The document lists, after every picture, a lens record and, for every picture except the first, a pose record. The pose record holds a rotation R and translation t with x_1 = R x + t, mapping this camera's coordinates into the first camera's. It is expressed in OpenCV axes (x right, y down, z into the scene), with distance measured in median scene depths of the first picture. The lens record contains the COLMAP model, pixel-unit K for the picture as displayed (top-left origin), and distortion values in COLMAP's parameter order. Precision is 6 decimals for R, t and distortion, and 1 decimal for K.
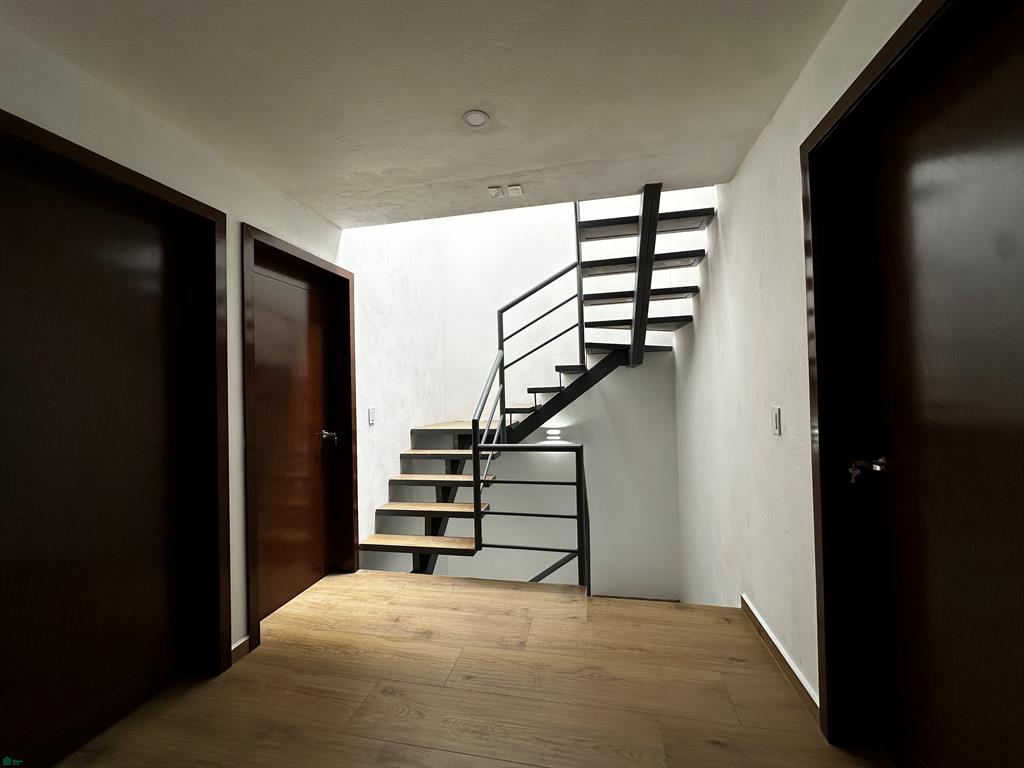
lens RADIAL K [[410.2, 0, 509.9], [0, 410.2, 383.5], [0, 0, 1]] dist [-0.003577, 0.001308]
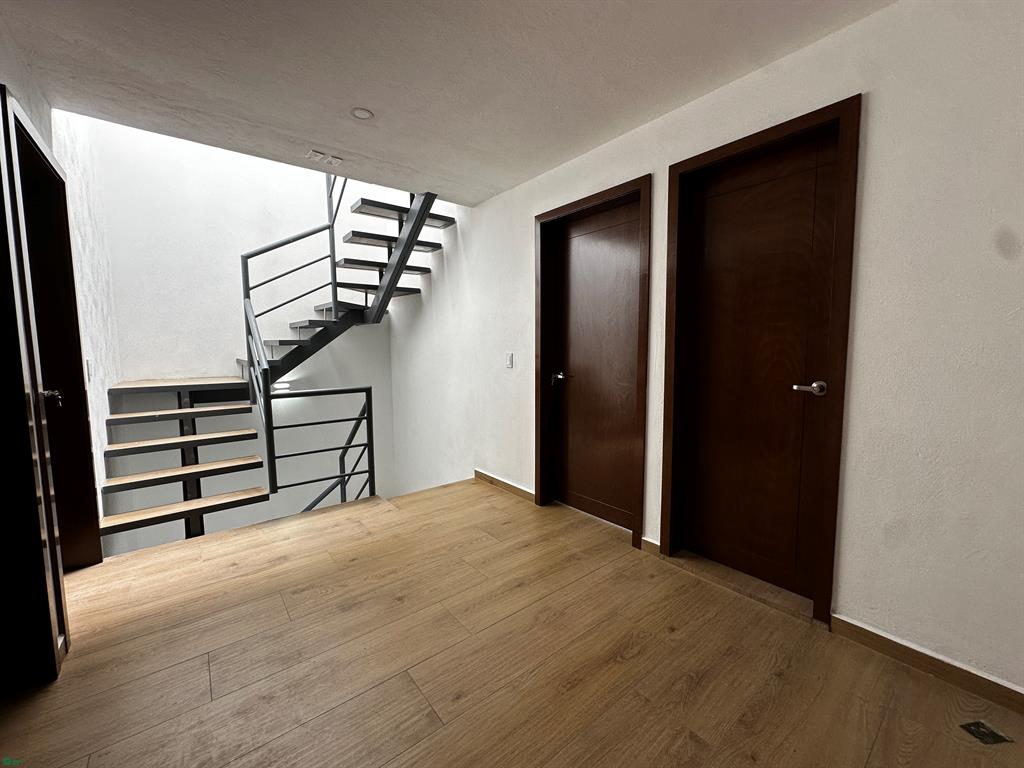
lens RADIAL K [[410.2, 0, 512.2], [0, 410.2, 381.5], [0, 0, 1]] dist [-0.003577, 0.001308]
pose [[0.639015, -0.046277, 0.767801, -0.480932], [-0.021015, 0.996766, 0.077567, 0.029302], [-0.768907, -0.065701, 0.635976, -0.111309]]
